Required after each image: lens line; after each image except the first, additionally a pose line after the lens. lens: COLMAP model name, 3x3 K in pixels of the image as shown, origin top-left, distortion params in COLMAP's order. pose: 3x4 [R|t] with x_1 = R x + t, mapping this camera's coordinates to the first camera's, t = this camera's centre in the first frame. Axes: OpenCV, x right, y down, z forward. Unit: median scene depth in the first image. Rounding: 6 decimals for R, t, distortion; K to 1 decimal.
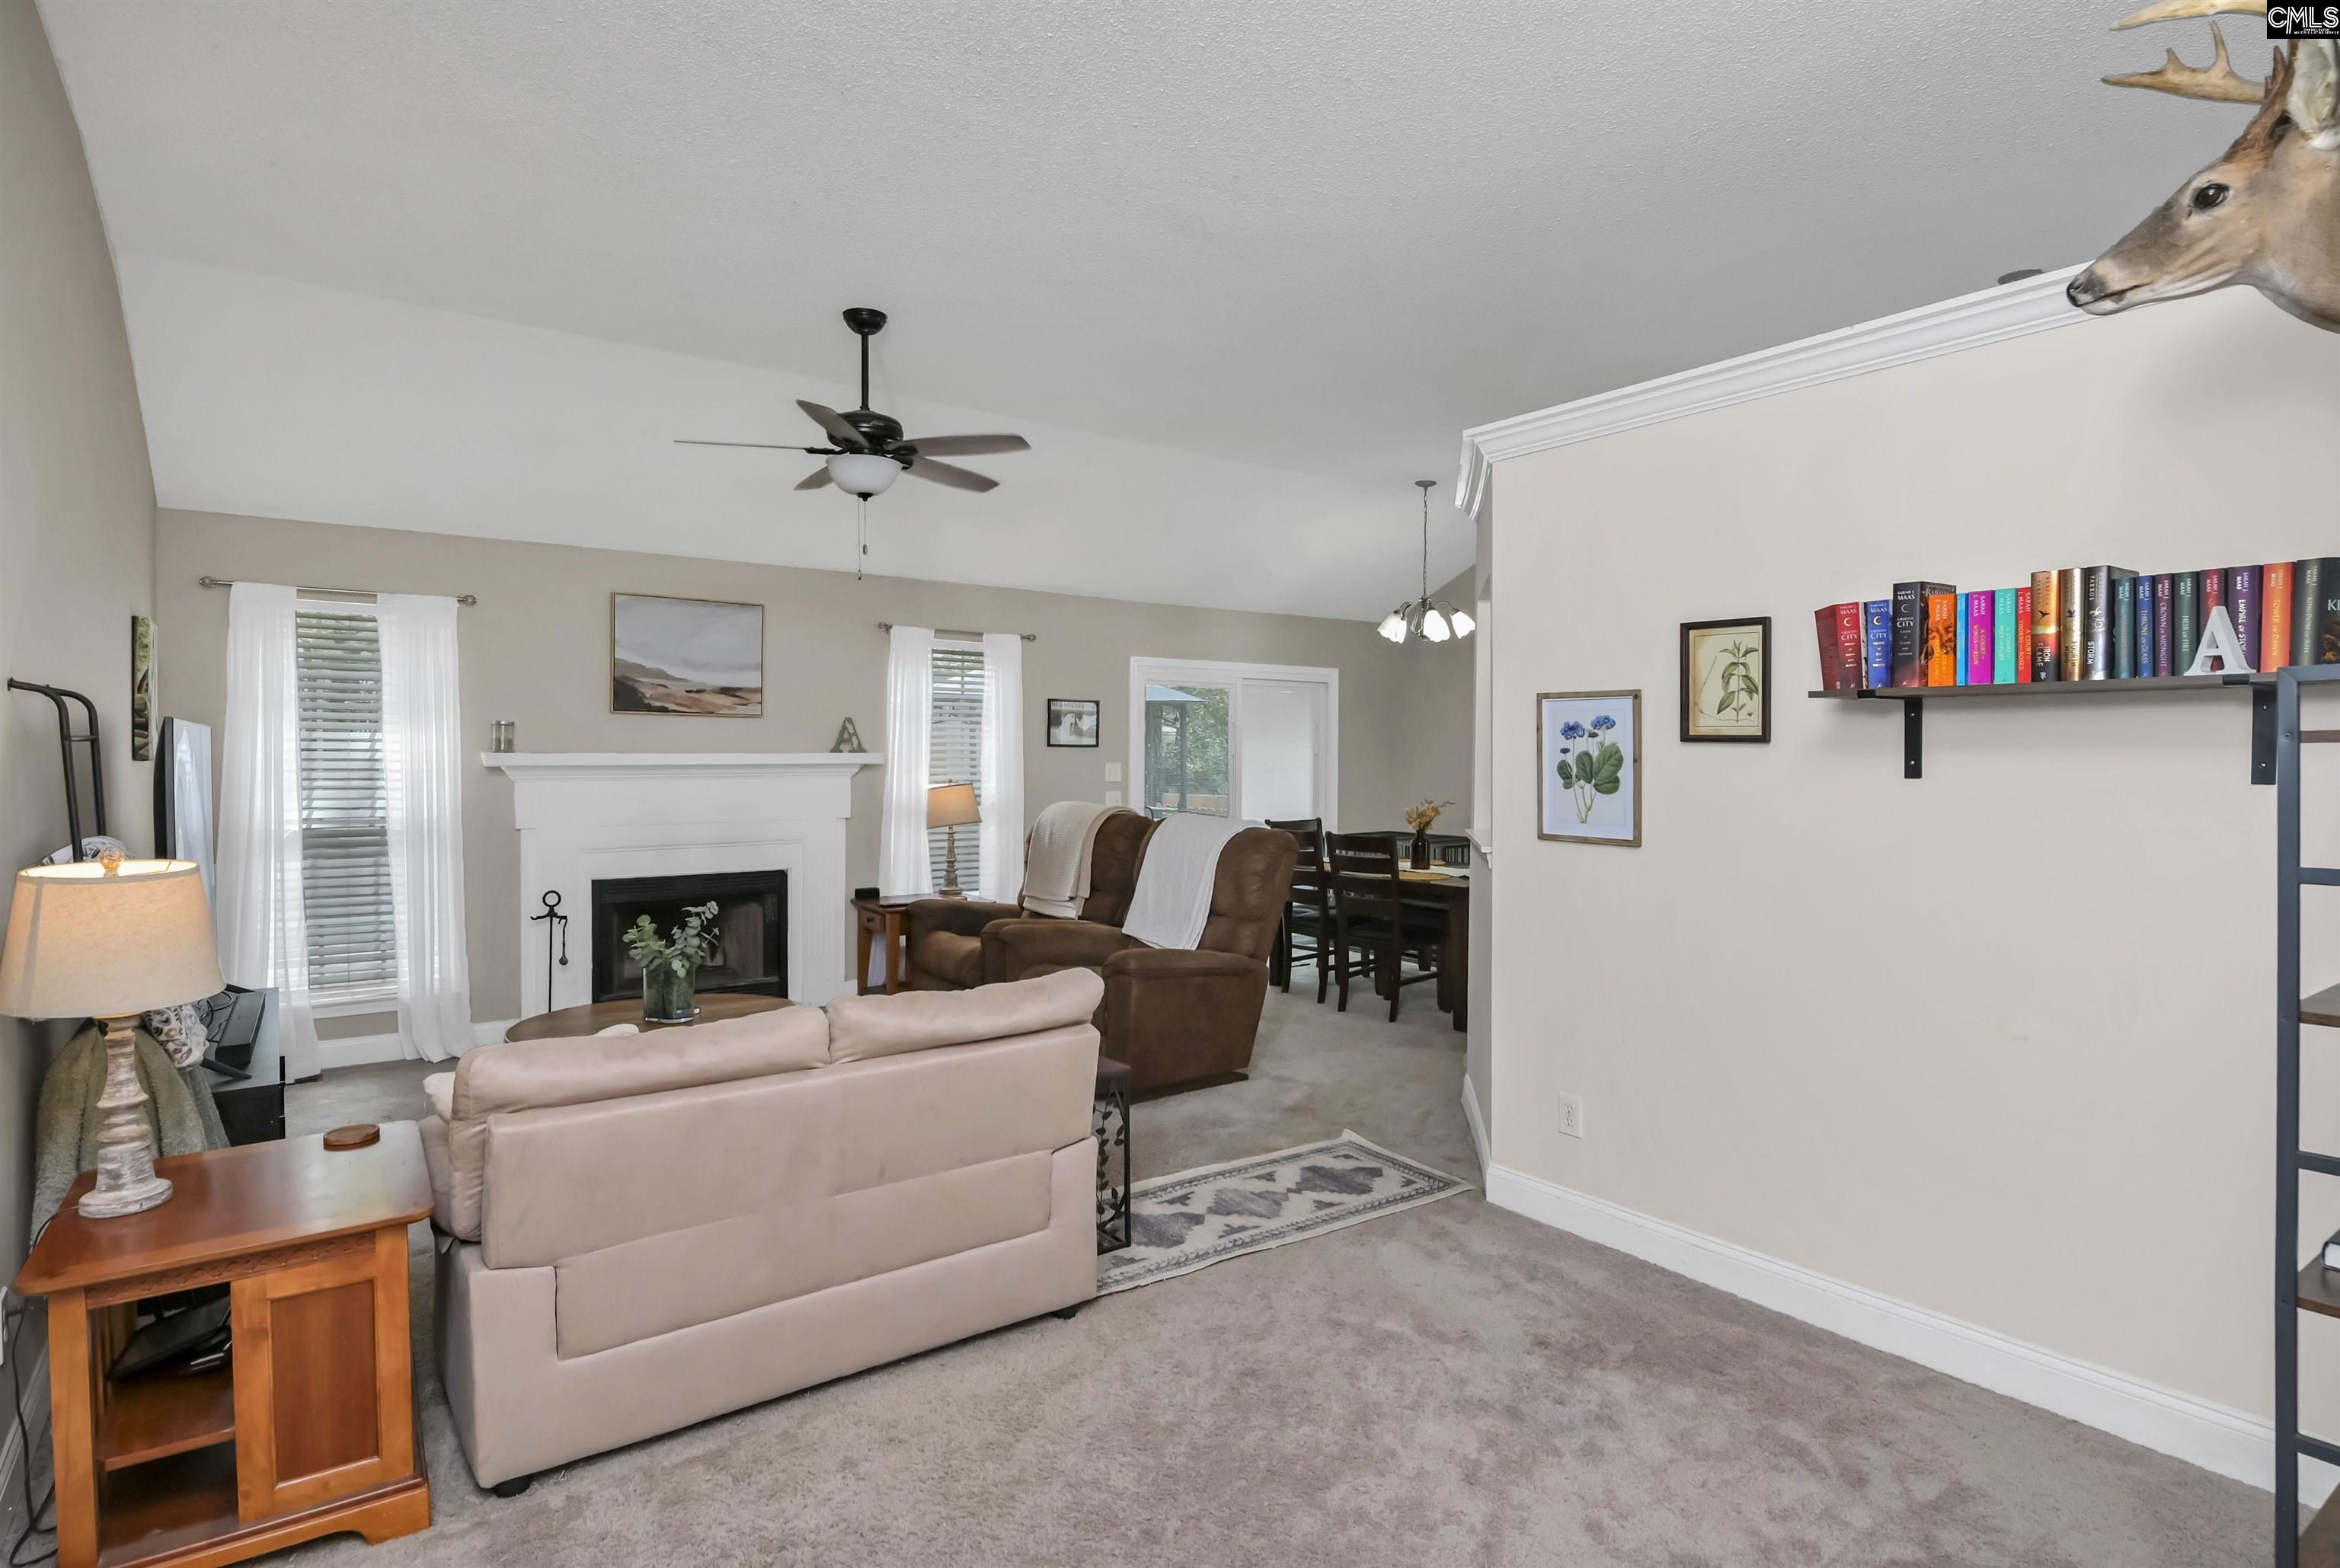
lens RADIAL K [[1193.2, 0, 1195.3], [0, 1193.2, 772.8], [0, 0, 1]] dist [-0.001266, -0.006573]
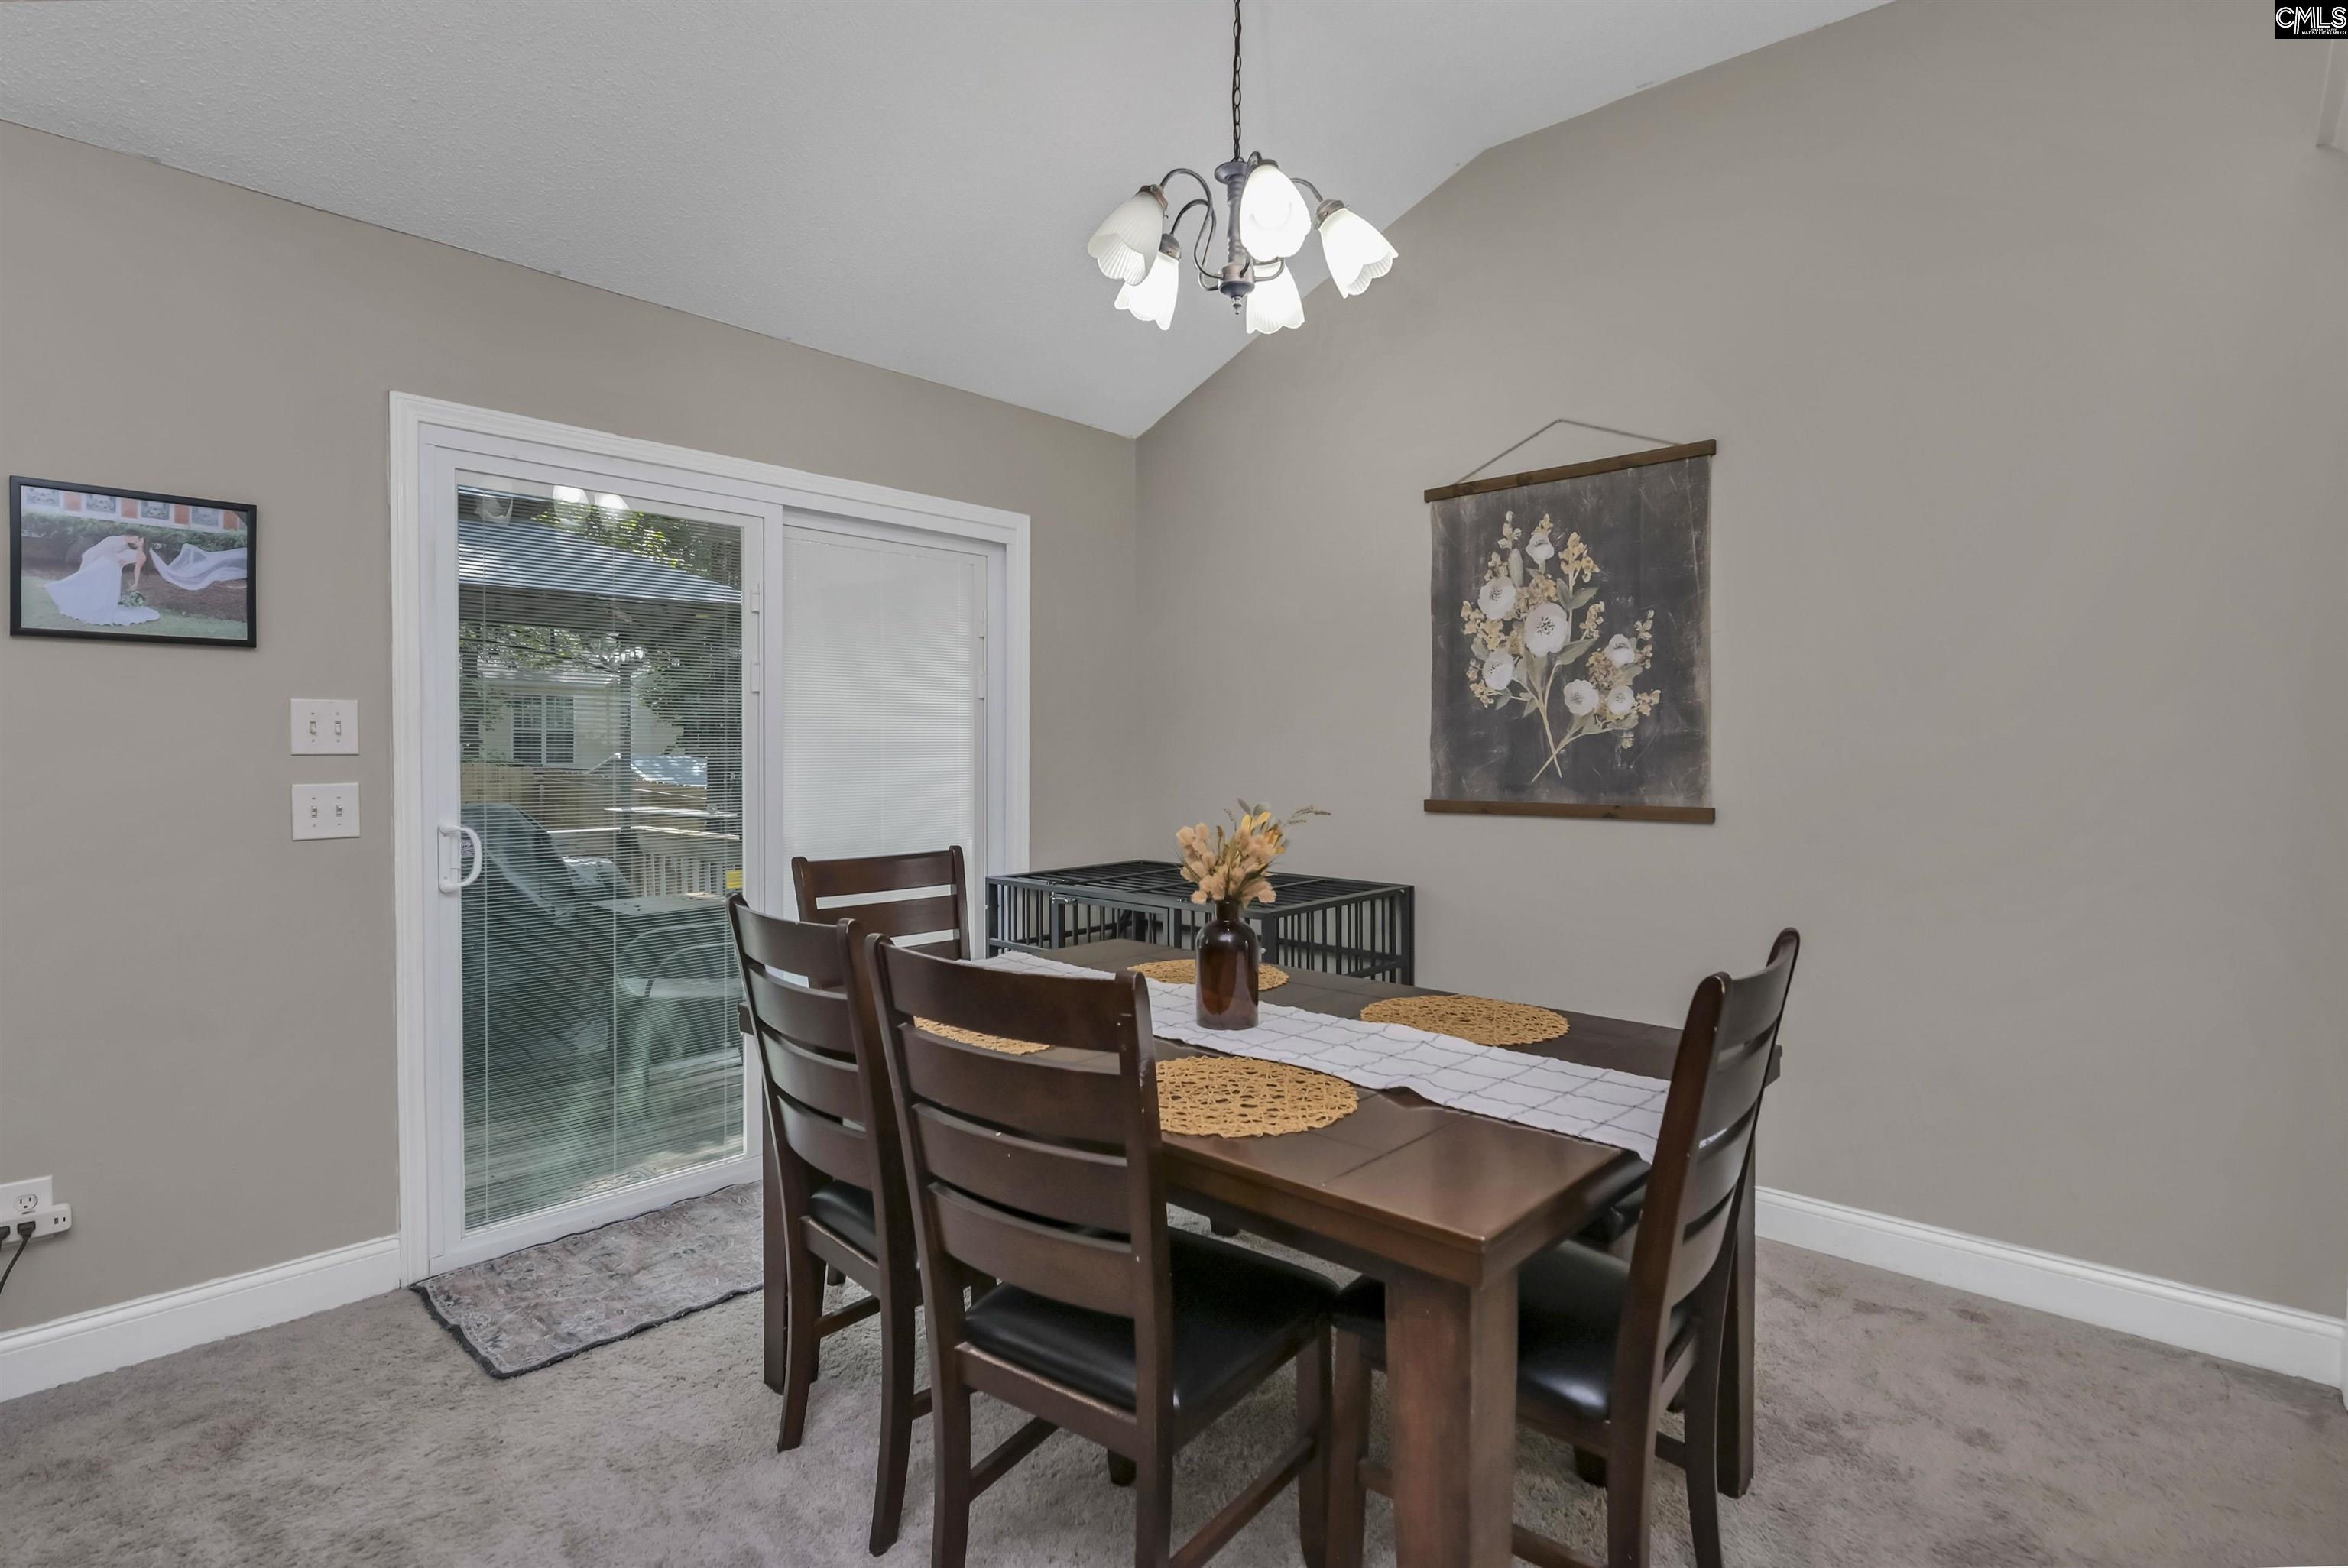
lens RADIAL K [[1197.3, 0, 1157.1], [0, 1197.3, 758.4], [0, 0, 1]] dist [-0.001266, -0.006573]
pose [[0.985081, -0.001118, 0.172087, 0.226283], [0.002077, 0.999983, -0.005397, 0.023138], [-0.172078, 0.005674, 0.985067, 1.346417]]
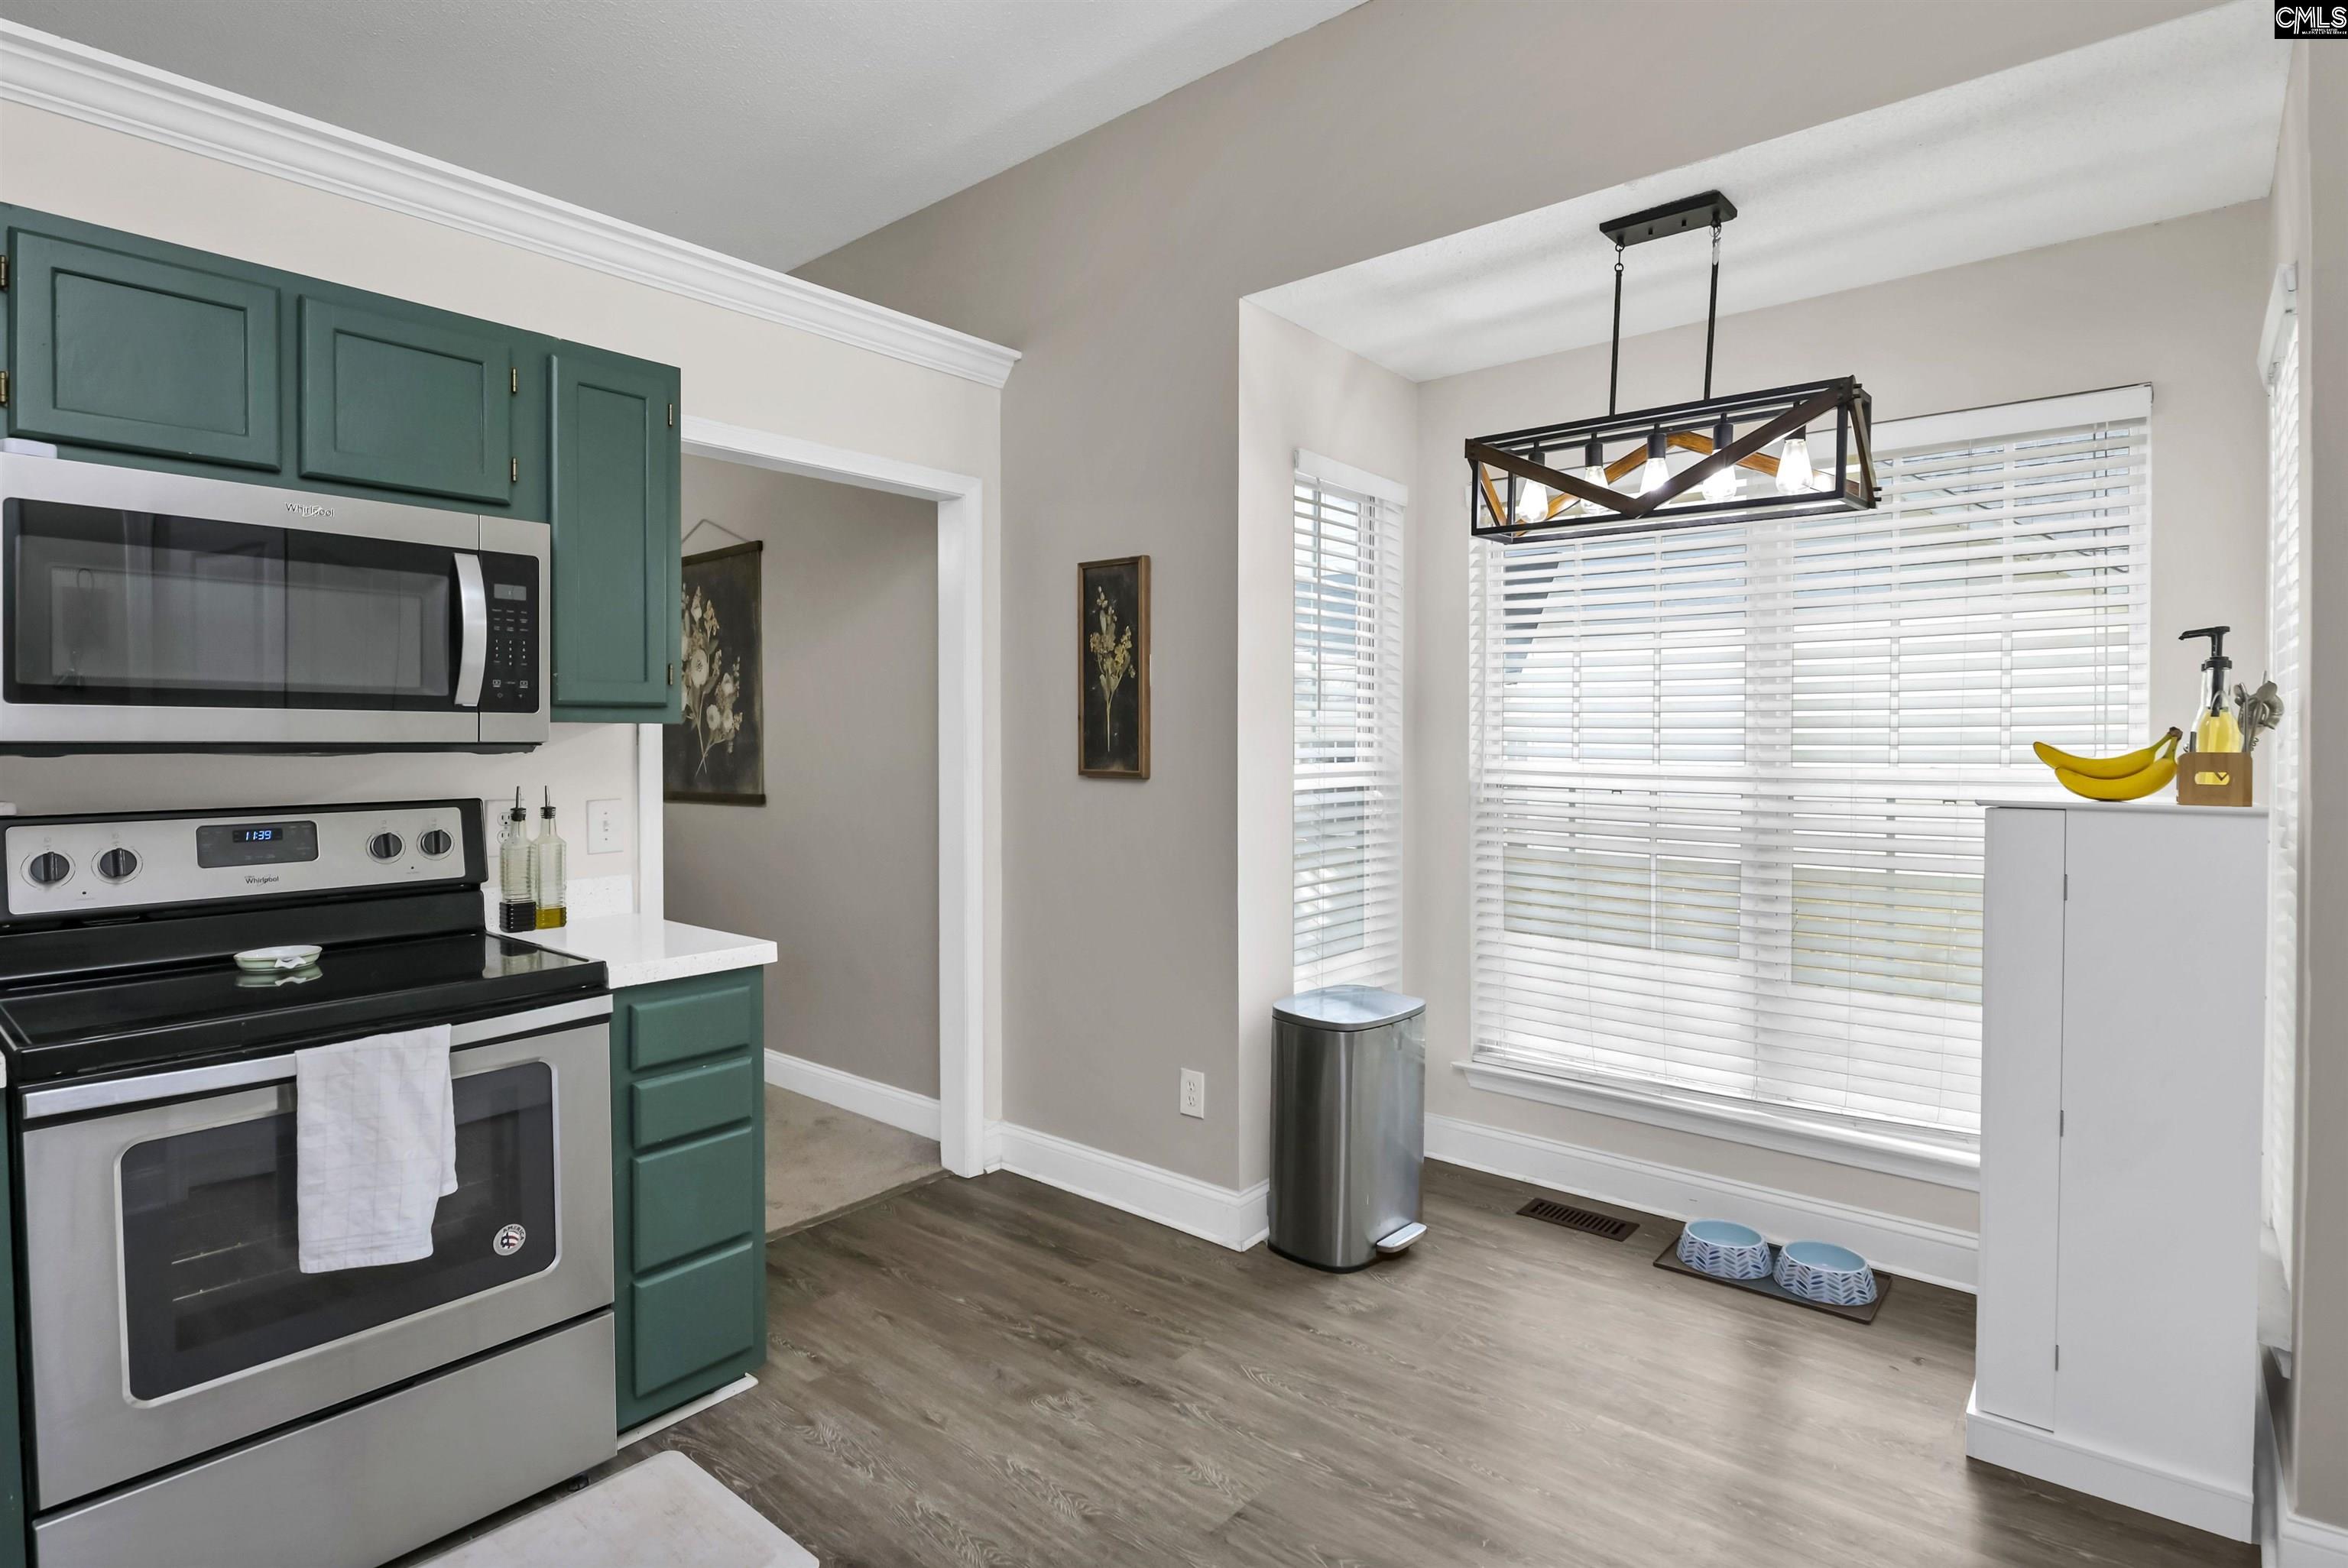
lens RADIAL K [[1197.3, 0, 1149.3], [0, 1197.3, 742.7], [0, 0, 1]] dist [-0.001266, -0.006573]
pose [[0.977273, -0.011675, 0.211662, 0.929700], [0.014267, 0.999841, -0.010723, 0.020399], [-0.211503, 0.013499, 0.977284, 0.795951]]
